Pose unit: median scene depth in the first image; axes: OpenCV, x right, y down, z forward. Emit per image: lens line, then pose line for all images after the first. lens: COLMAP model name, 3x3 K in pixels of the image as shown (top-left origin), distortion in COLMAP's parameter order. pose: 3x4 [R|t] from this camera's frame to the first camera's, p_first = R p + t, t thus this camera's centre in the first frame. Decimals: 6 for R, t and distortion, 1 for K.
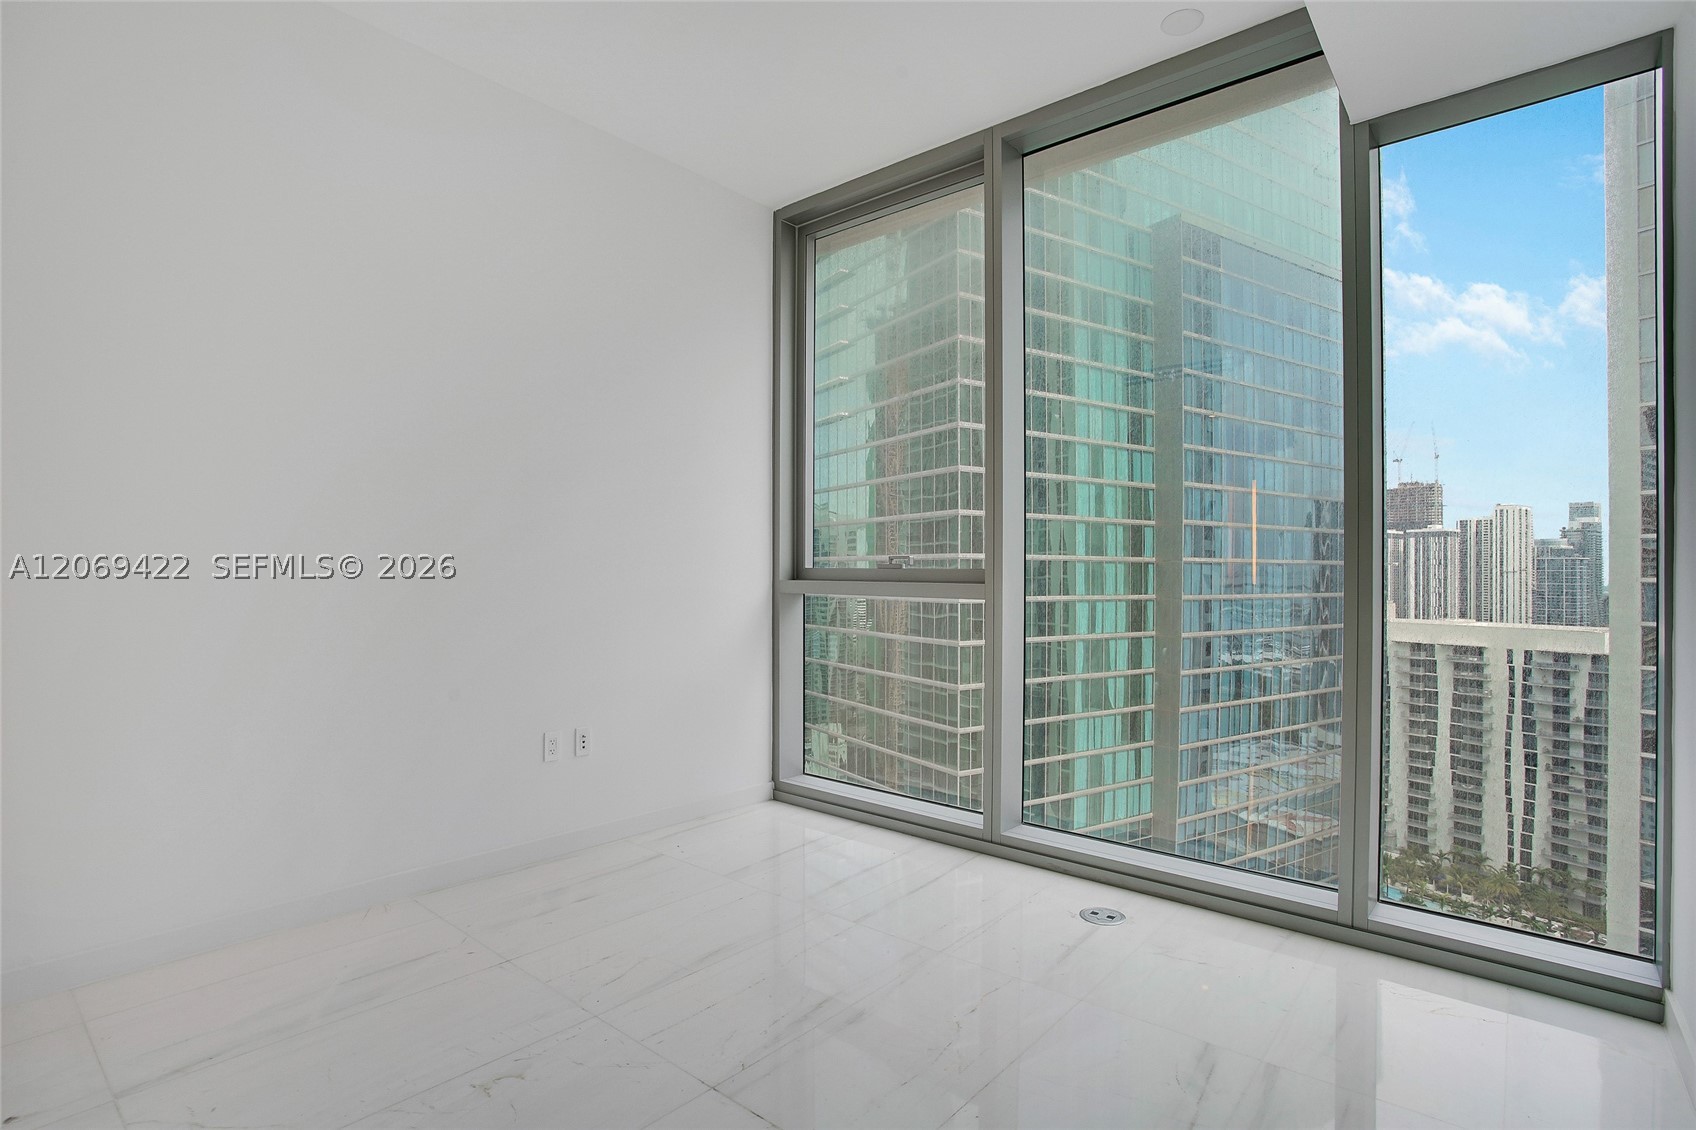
lens RADIAL K [[835.3, 0, 864.5], [0, 835.3, 566.1], [0, 0, 1]] dist [-0.059556, 0.009213]
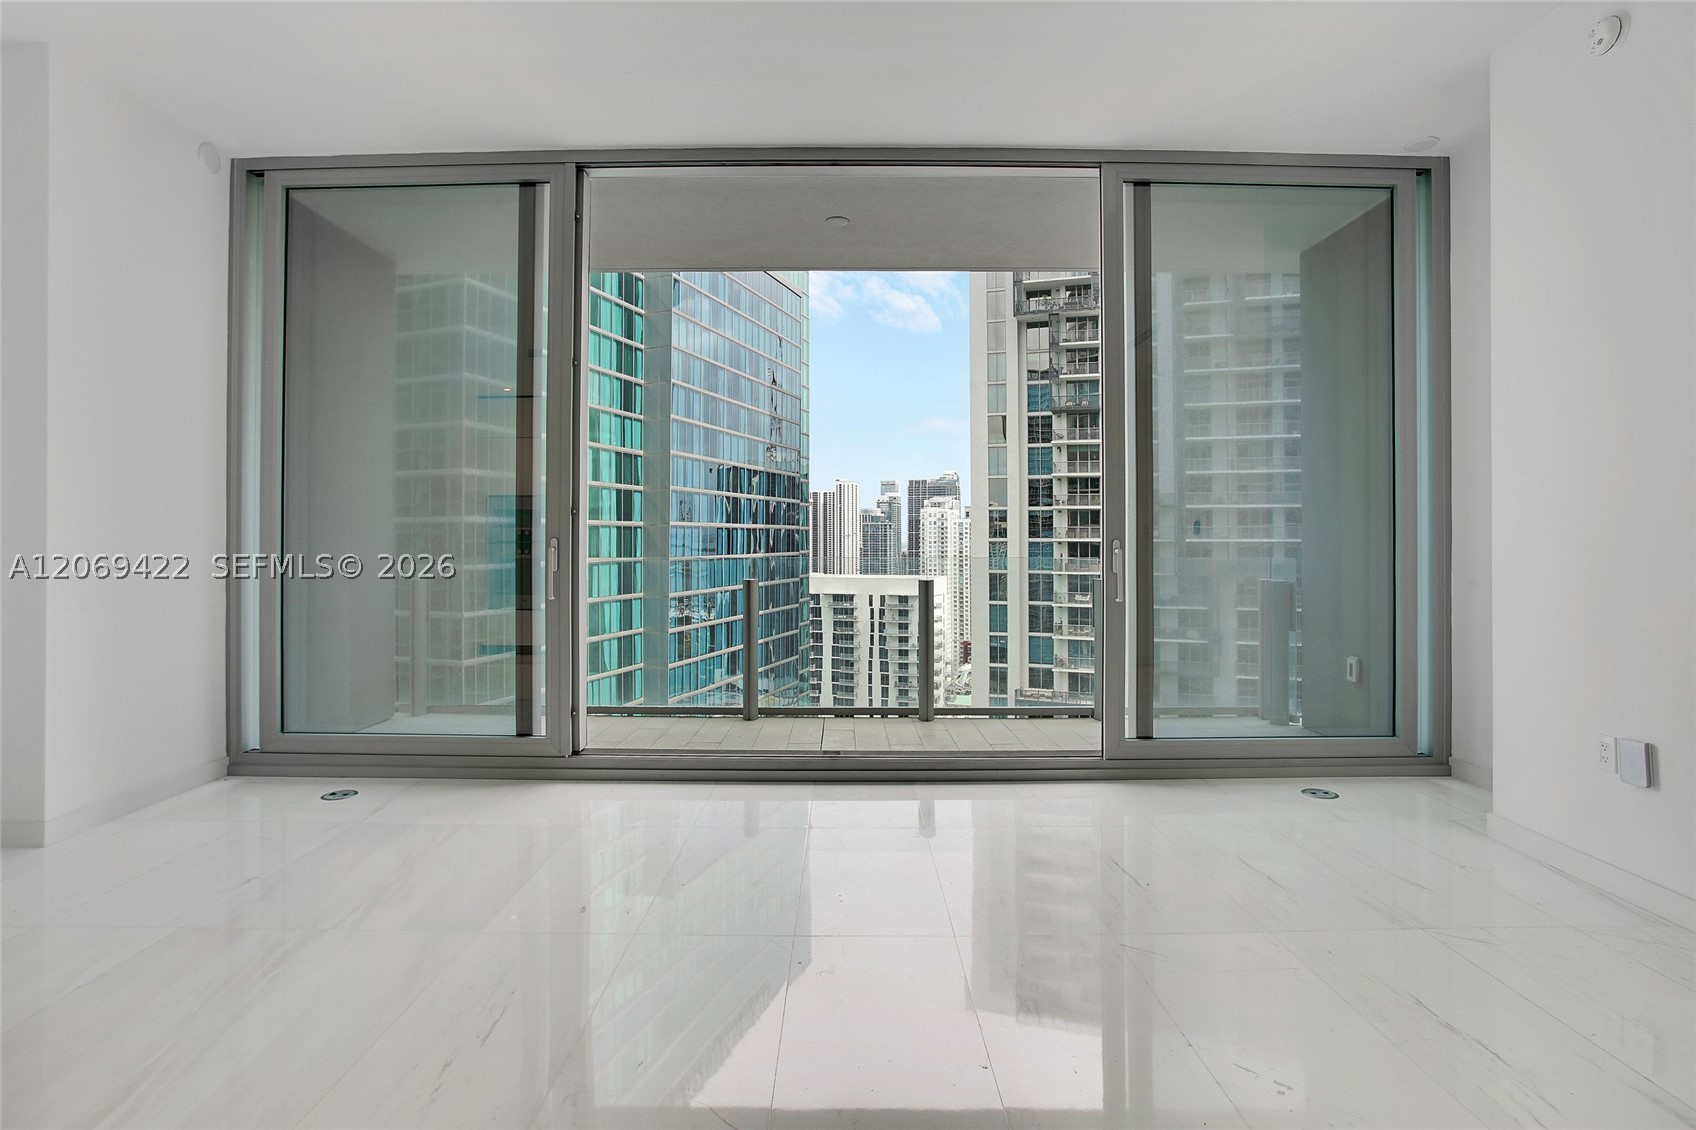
lens RADIAL K [[835.3, 0, 818.0], [0, 835.3, 532.6], [0, 0, 1]] dist [-0.059556, 0.009213]
pose [[0.773386, -0.002207, 0.633931, -0.141266], [-0.000511, 0.999991, 0.004105, -0.001095], [-0.633935, -0.003499, 0.773379, 0.053360]]
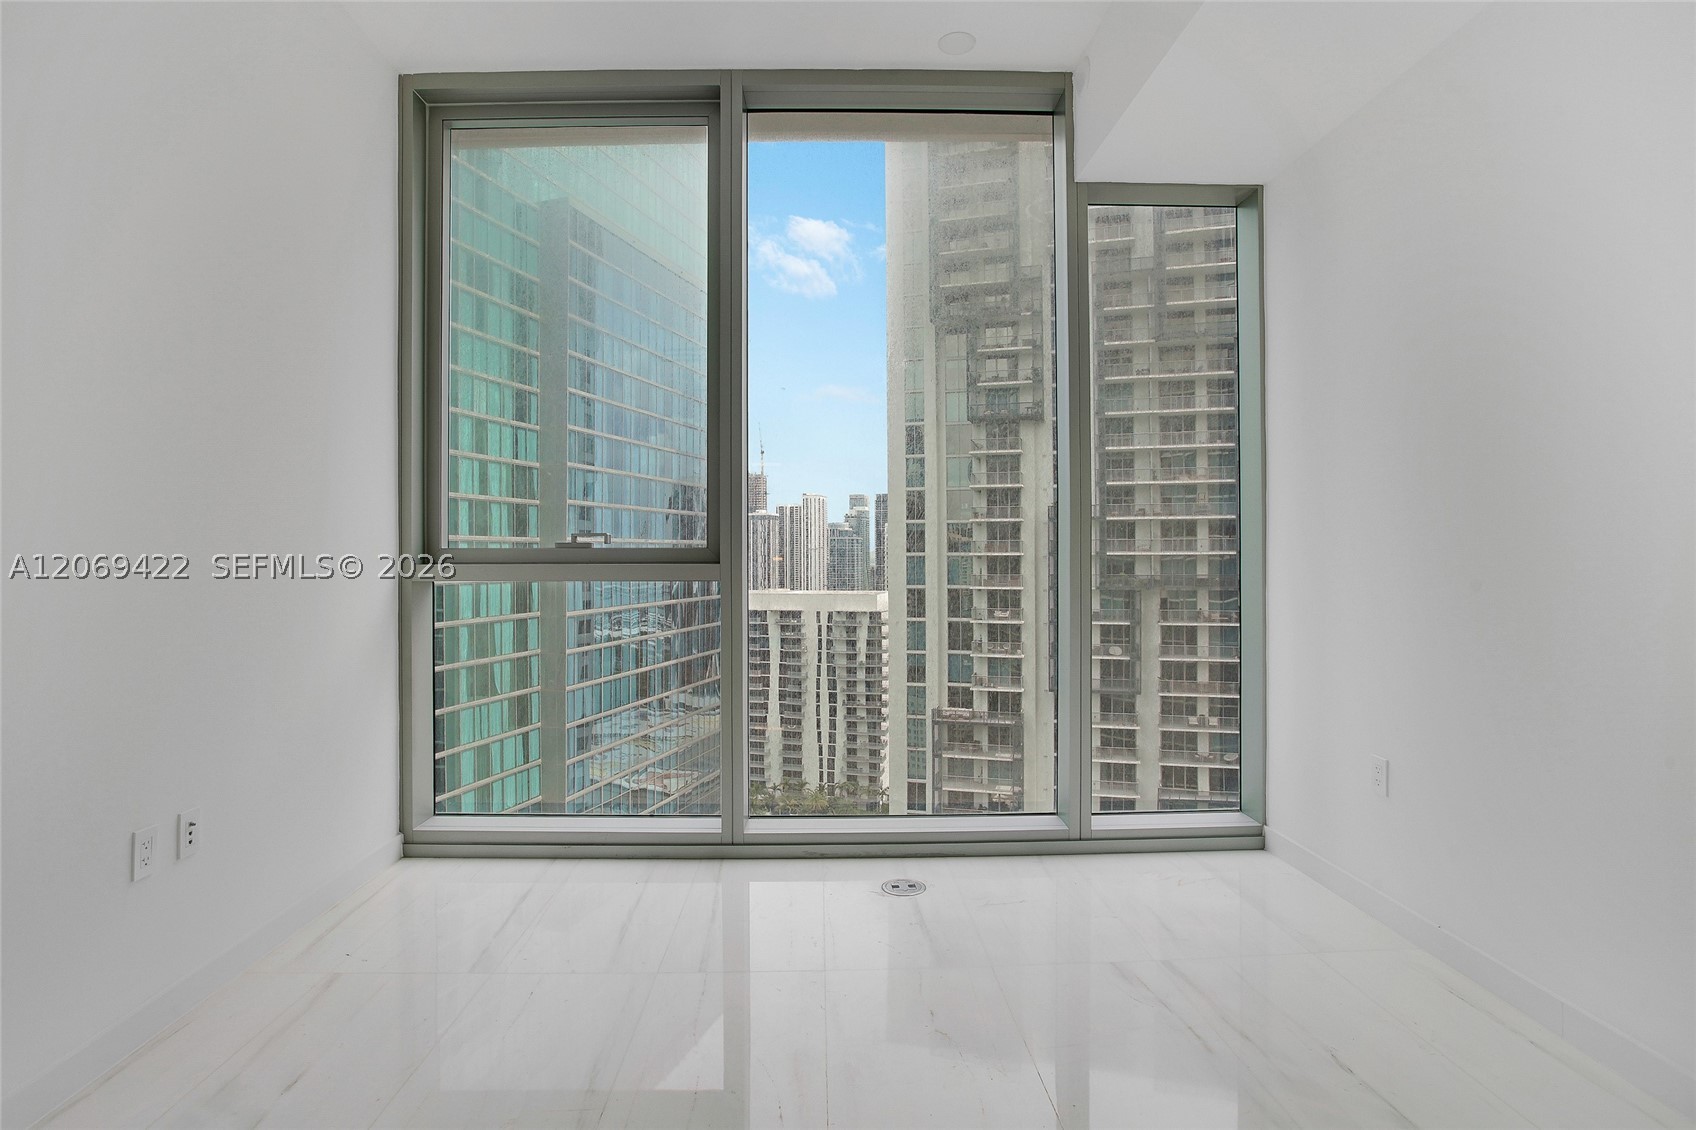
lens RADIAL K [[835.3, 0, 833.8], [0, 835.3, 551.7], [0, 0, 1]] dist [-0.059556, 0.009213]
pose [[0.755274, -0.009698, 0.655338, -0.033615], [0.005273, 0.999948, 0.008720, -0.000105], [-0.655388, -0.003130, 0.755286, 0.021065]]
